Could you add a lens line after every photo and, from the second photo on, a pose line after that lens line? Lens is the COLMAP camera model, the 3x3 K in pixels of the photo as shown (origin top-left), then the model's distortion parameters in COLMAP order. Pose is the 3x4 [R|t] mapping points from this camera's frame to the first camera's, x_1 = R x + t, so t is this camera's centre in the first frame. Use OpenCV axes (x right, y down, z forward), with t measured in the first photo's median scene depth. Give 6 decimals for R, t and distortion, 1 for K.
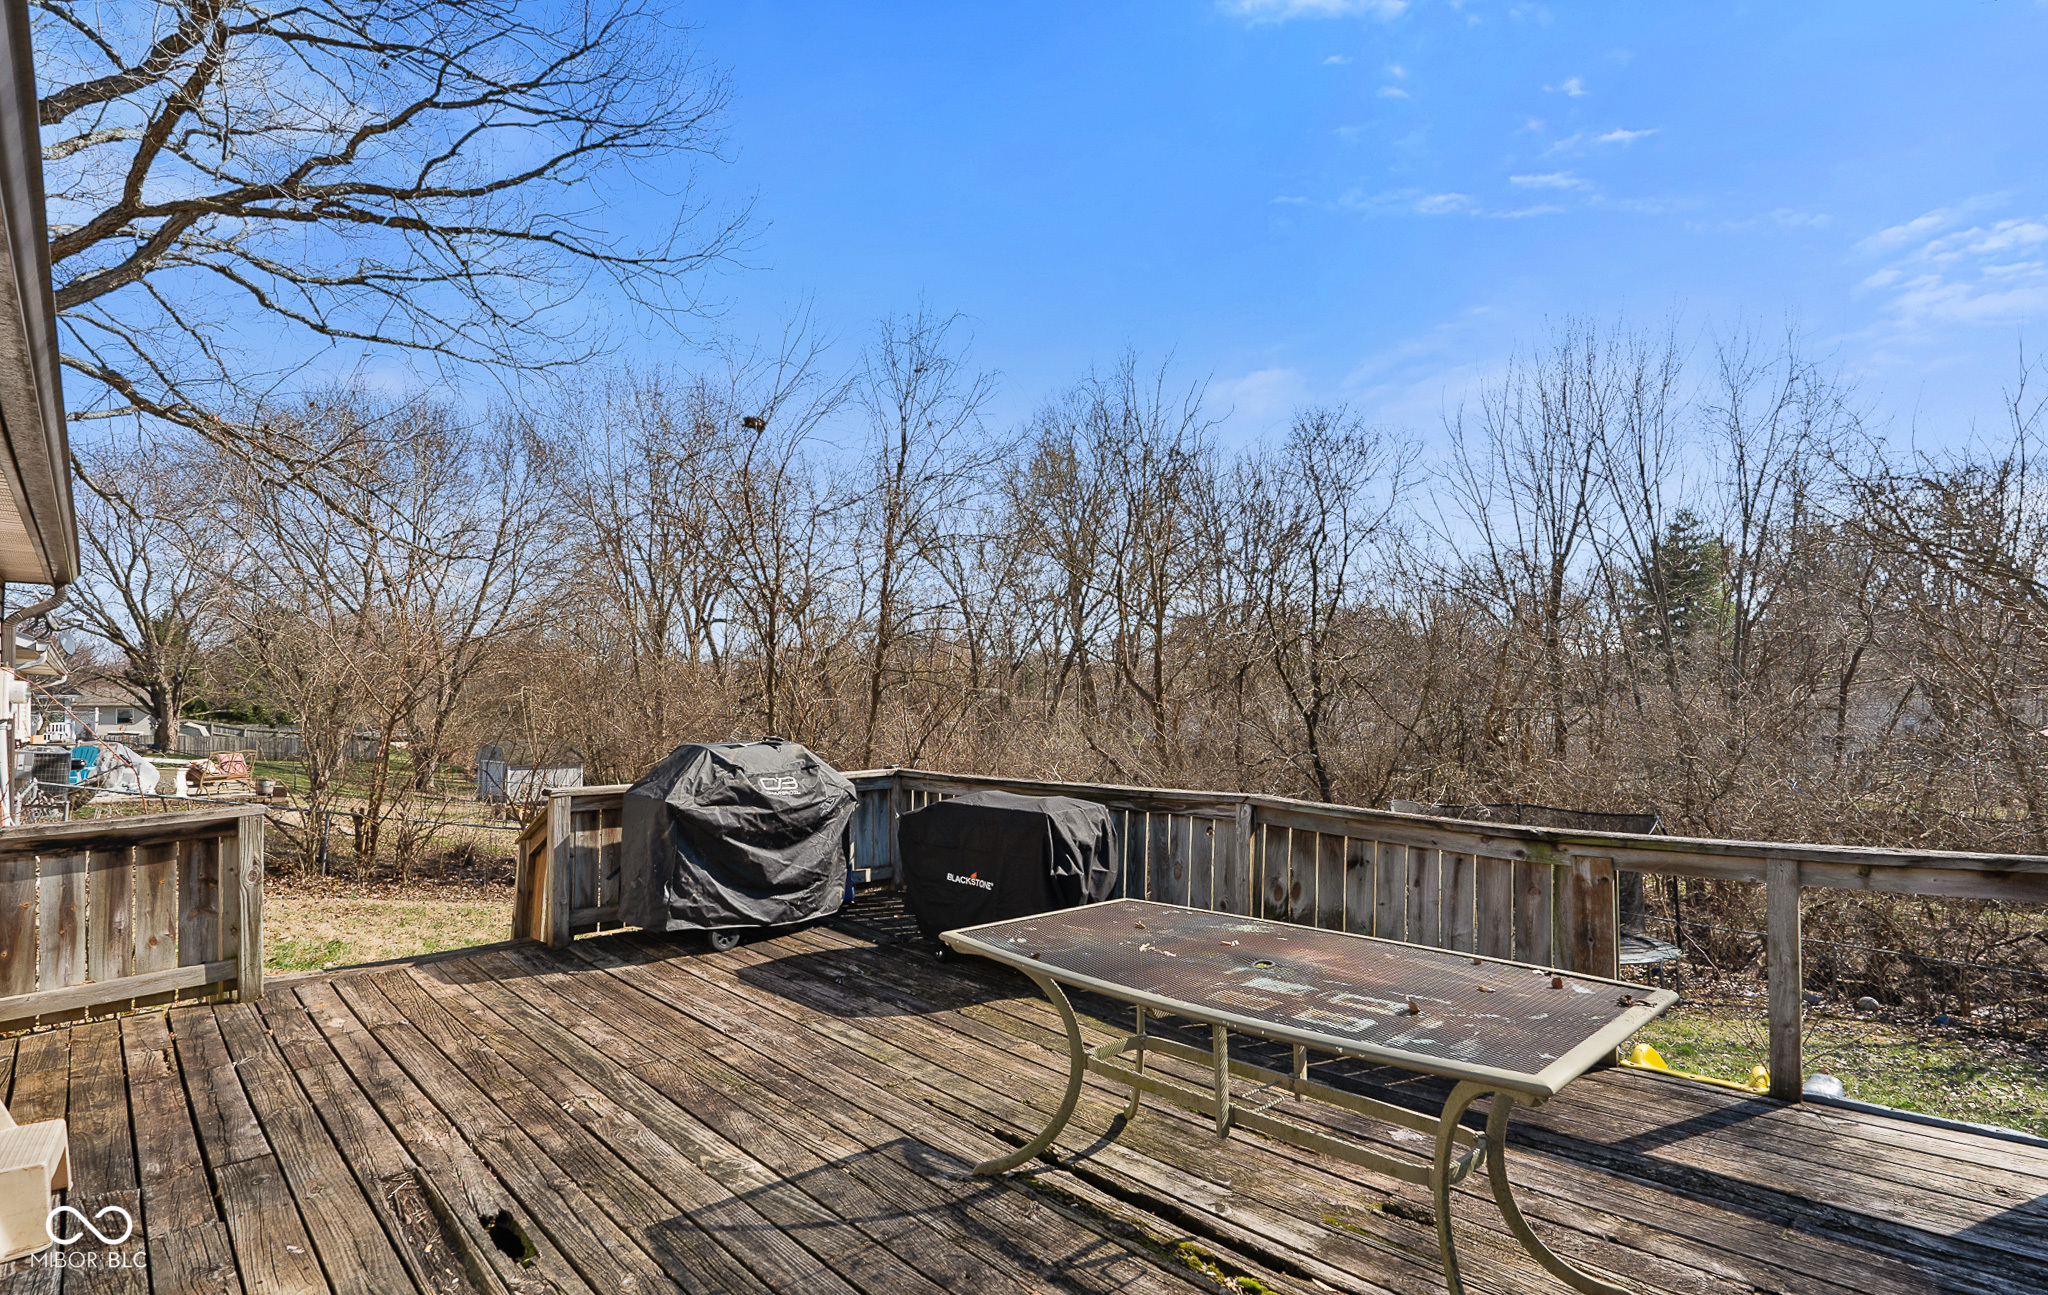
lens RADIAL K [[963.7, 0, 1029.1], [0, 963.7, 690.1], [0, 0, 1]] dist [-0.004010, -0.000100]
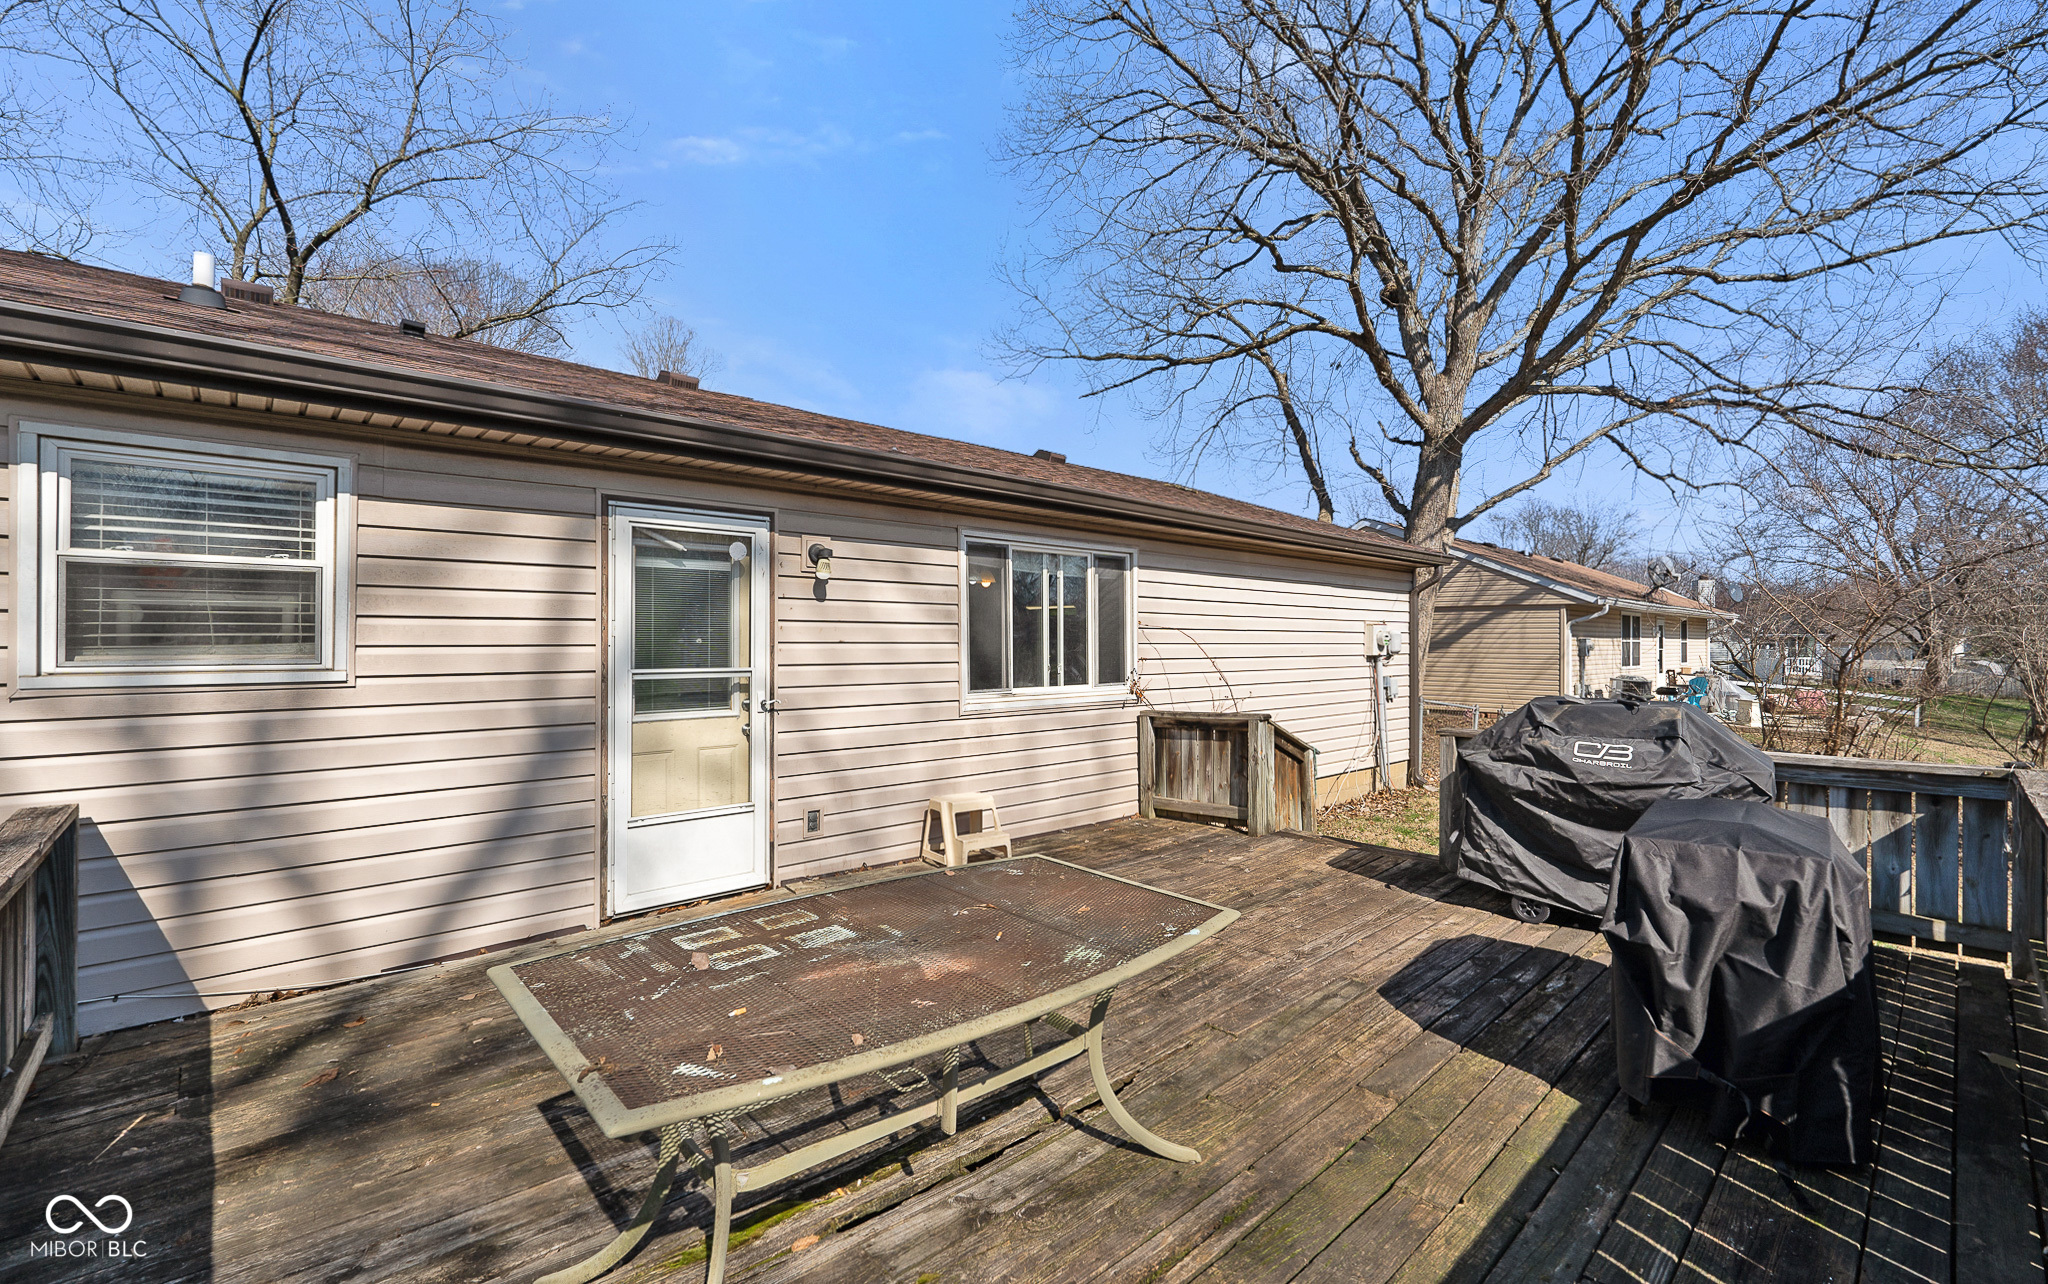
lens RADIAL K [[879.9, 0, 1035.8], [0, 879.9, 642.1], [0, 0, 1]] dist [0.002338, 0.000243]
pose [[-0.009758, 0.005877, -0.999935, 0.546617], [0.010651, 0.999927, 0.005773, -0.007631], [0.999896, -0.010594, -0.009820, 0.558765]]
